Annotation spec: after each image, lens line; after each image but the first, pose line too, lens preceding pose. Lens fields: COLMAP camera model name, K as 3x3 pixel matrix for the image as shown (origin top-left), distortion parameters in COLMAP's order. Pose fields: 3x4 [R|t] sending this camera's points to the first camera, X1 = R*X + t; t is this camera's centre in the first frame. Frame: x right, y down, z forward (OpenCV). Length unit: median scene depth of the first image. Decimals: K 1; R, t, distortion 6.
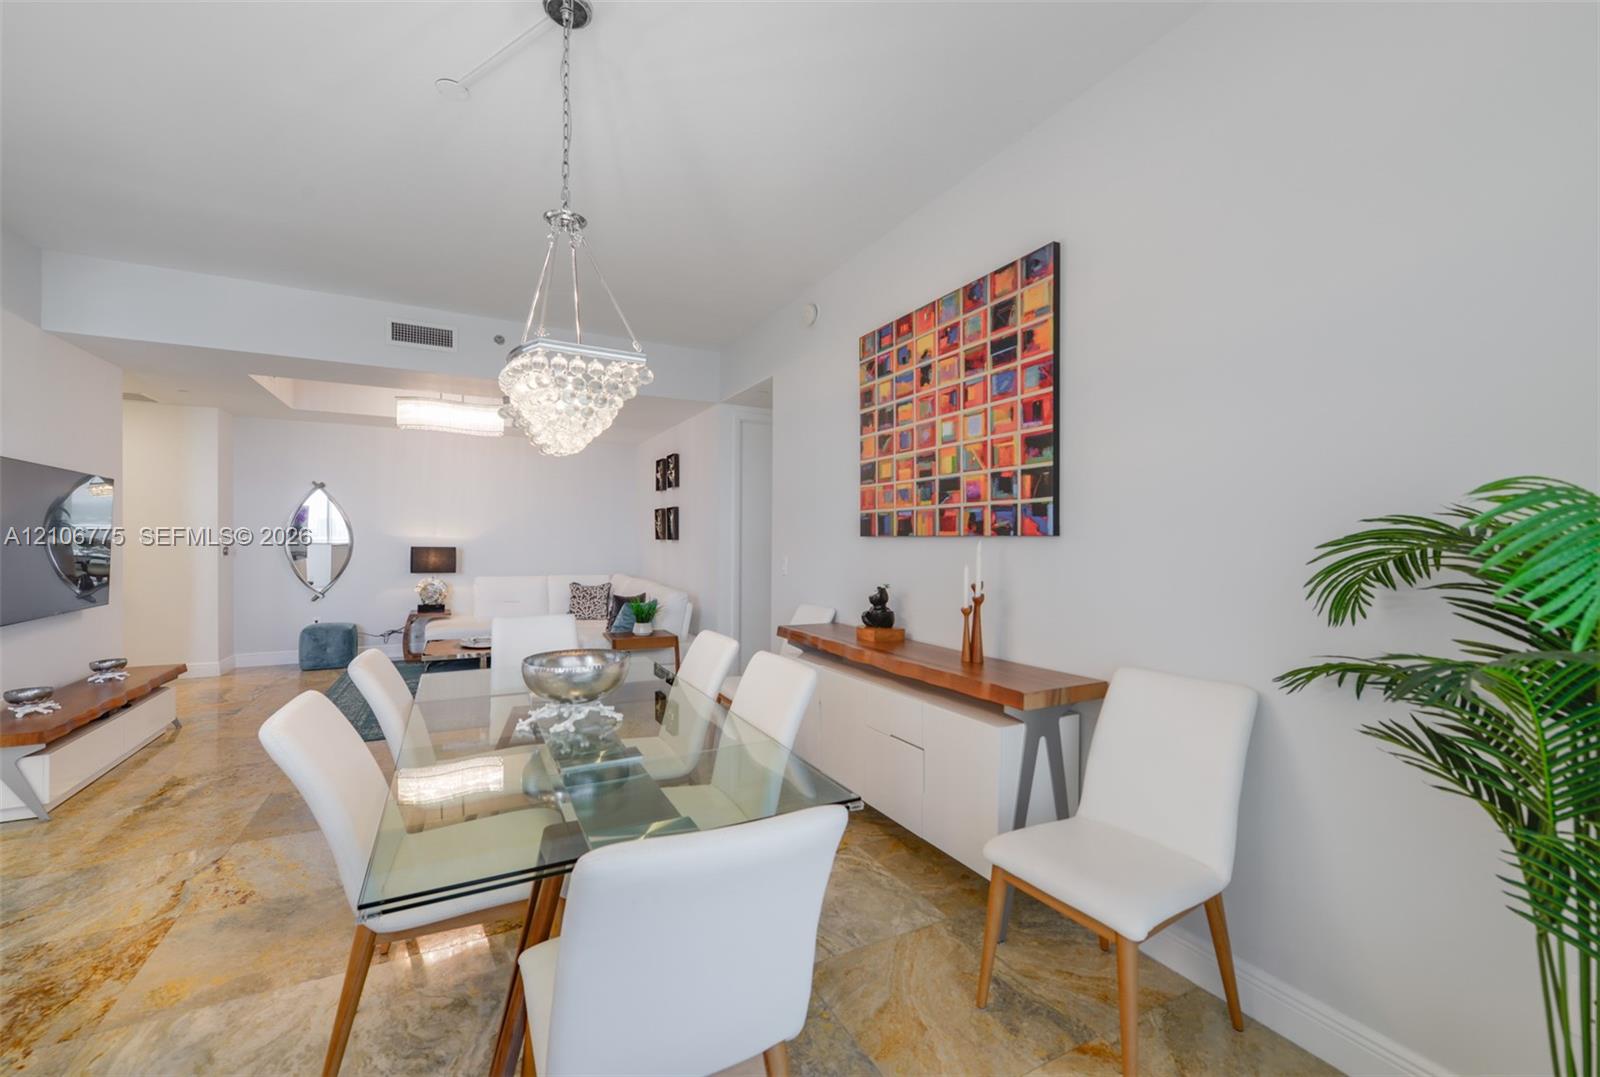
lens RADIAL K [[643.1, 0, 805.3], [0, 643.1, 541.6], [0, 0, 1]] dist [0.002826, -0.002764]
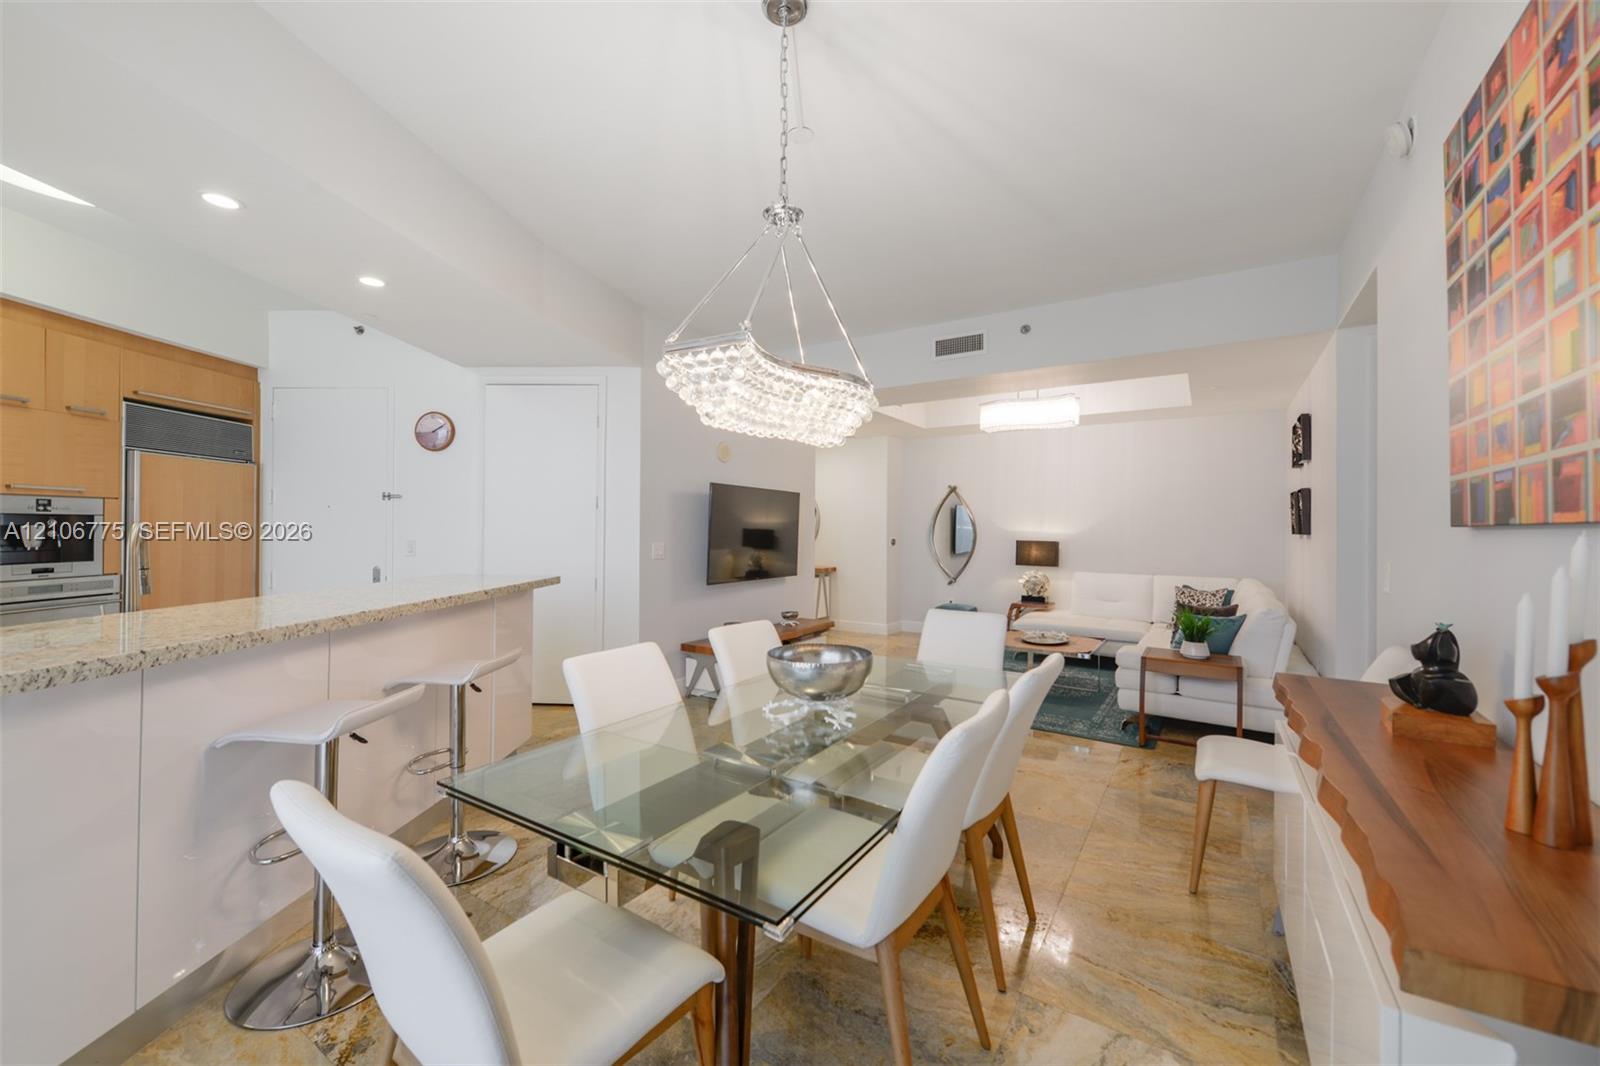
lens RADIAL K [[643.1, 0, 783.3], [0, 643.1, 524.3], [0, 0, 1]] dist [0.002826, -0.002764]
pose [[0.471004, -0.010107, -0.882073, 0.318377], [-0.007989, 0.999844, -0.015723, 0.002462], [0.882095, 0.014453, 0.470850, 0.322670]]
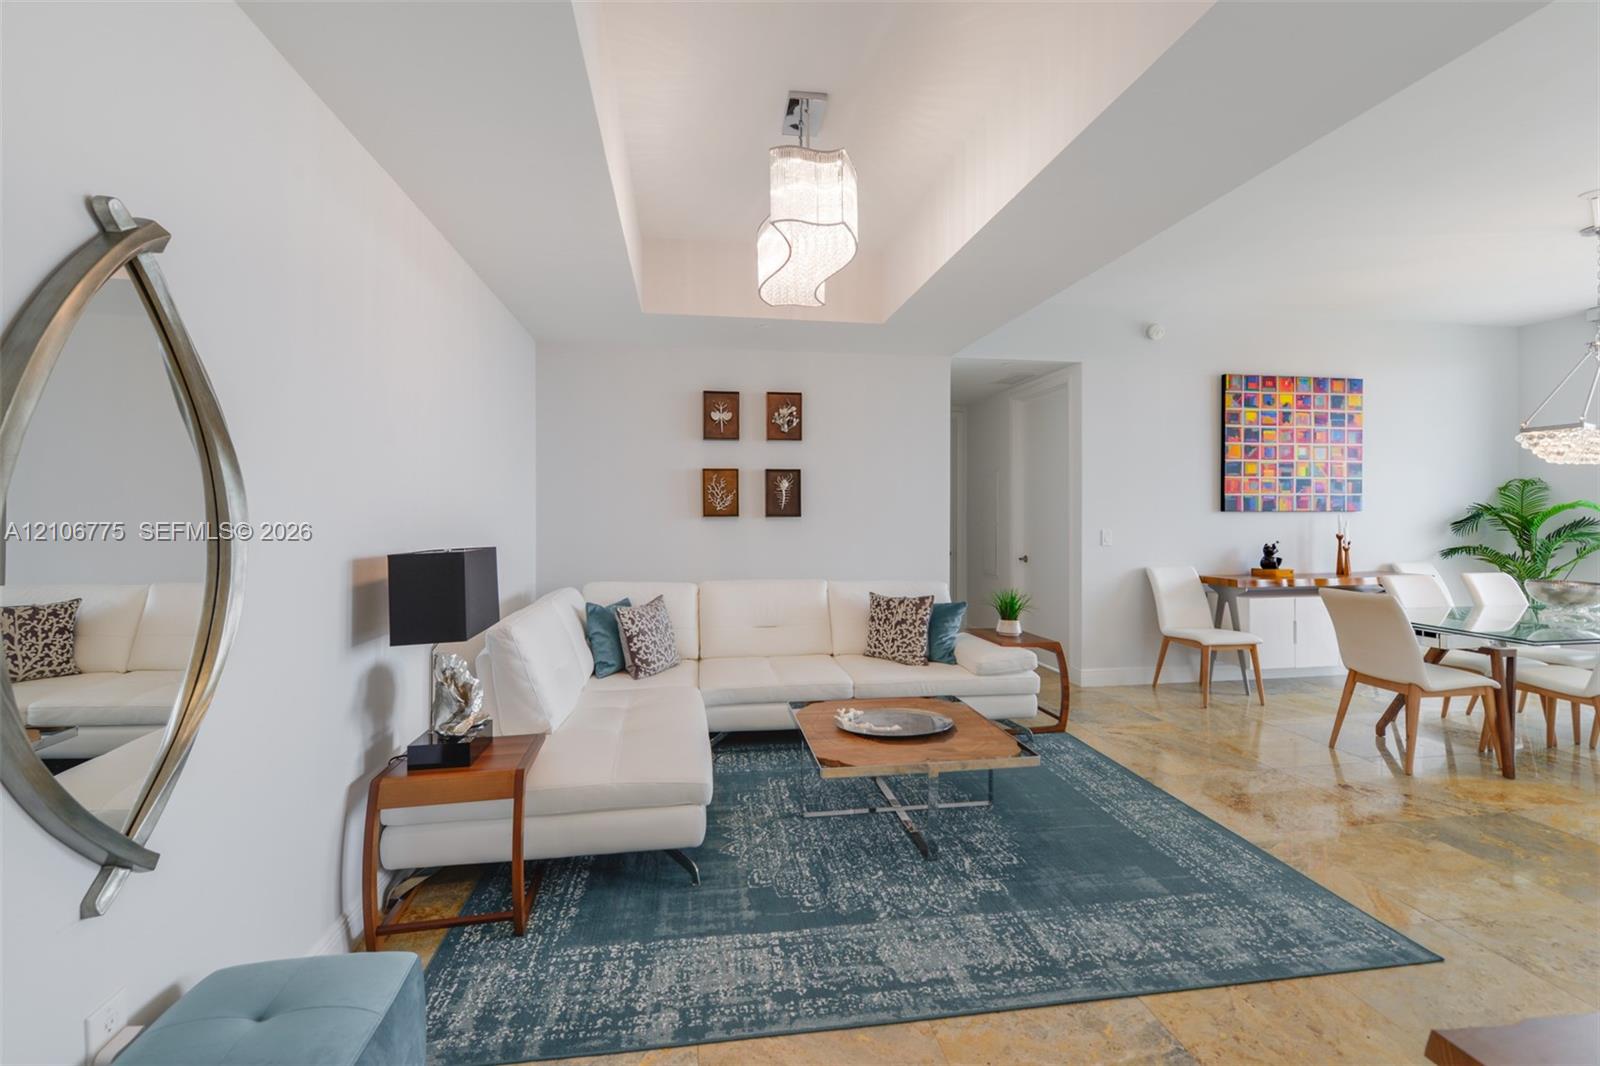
lens RADIAL K [[643.1, 0, 793.7], [0, 643.1, 515.7], [0, 0, 1]] dist [0.002826, -0.002764]
pose [[0.326724, -0.011539, 0.945049, -1.778755], [0.008089, 0.999923, 0.009412, -0.022191], [-0.945085, 0.004569, 0.326792, 1.603222]]
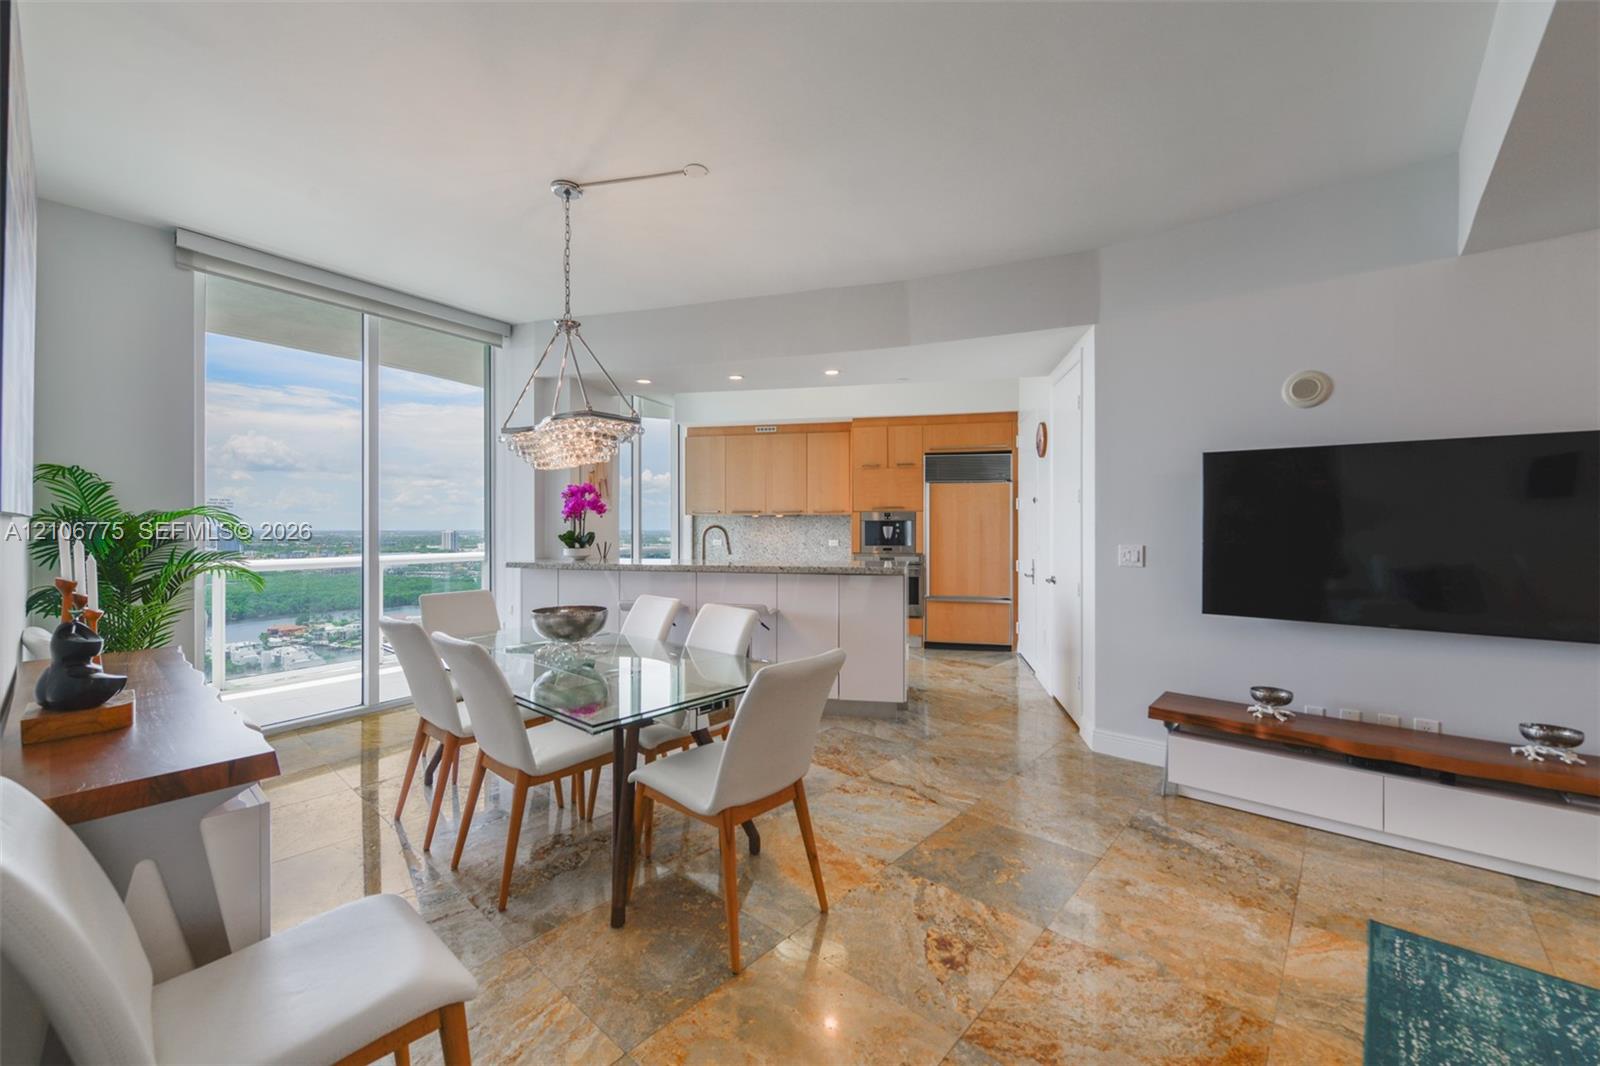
lens RADIAL K [[643.1, 0, 793.1], [0, 643.1, 528.2], [0, 0, 1]] dist [0.002826, -0.002764]
pose [[-0.938195, -0.008286, -0.346009, -0.222126], [-0.010441, 0.999936, 0.004365, -0.004584], [0.345951, 0.007707, -0.938221, 1.643068]]
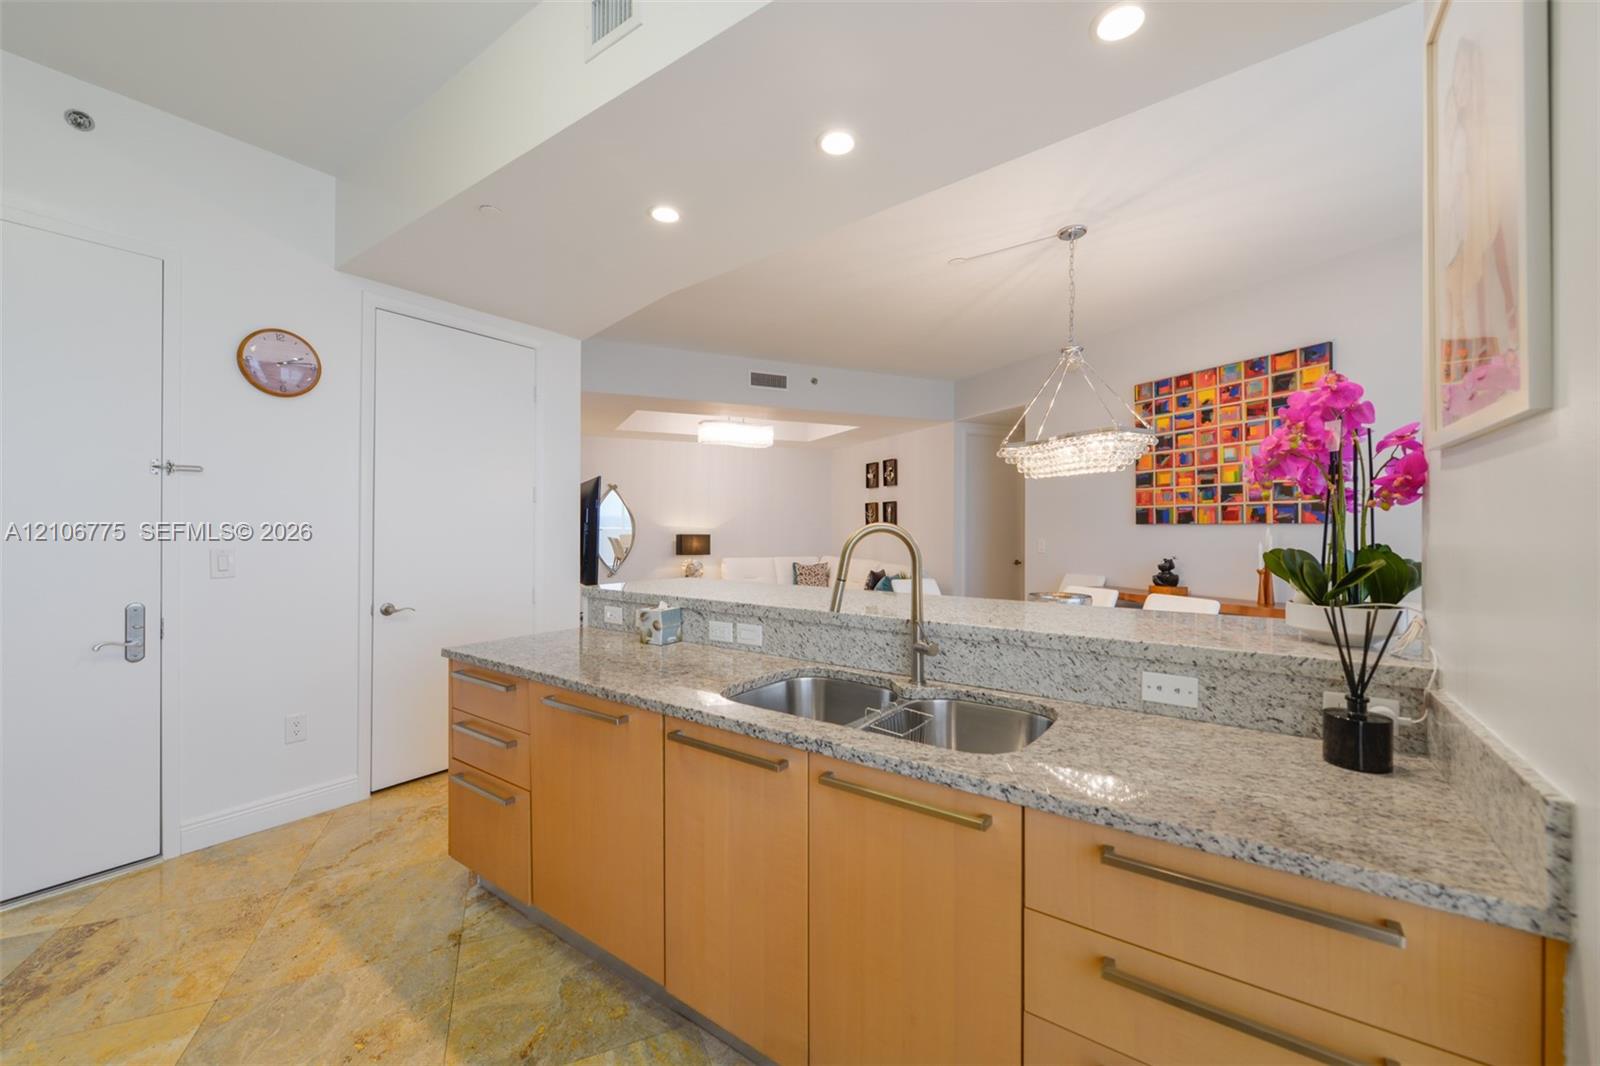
lens RADIAL K [[643.1, 0, 793.7], [0, 643.1, 525.1], [0, 0, 1]] dist [0.002826, -0.002764]
pose [[0.997443, -0.004994, -0.071287, -0.633520], [0.004466, 0.999961, -0.007560, 0.001341], [0.071322, 0.007222, 0.997427, -0.531018]]
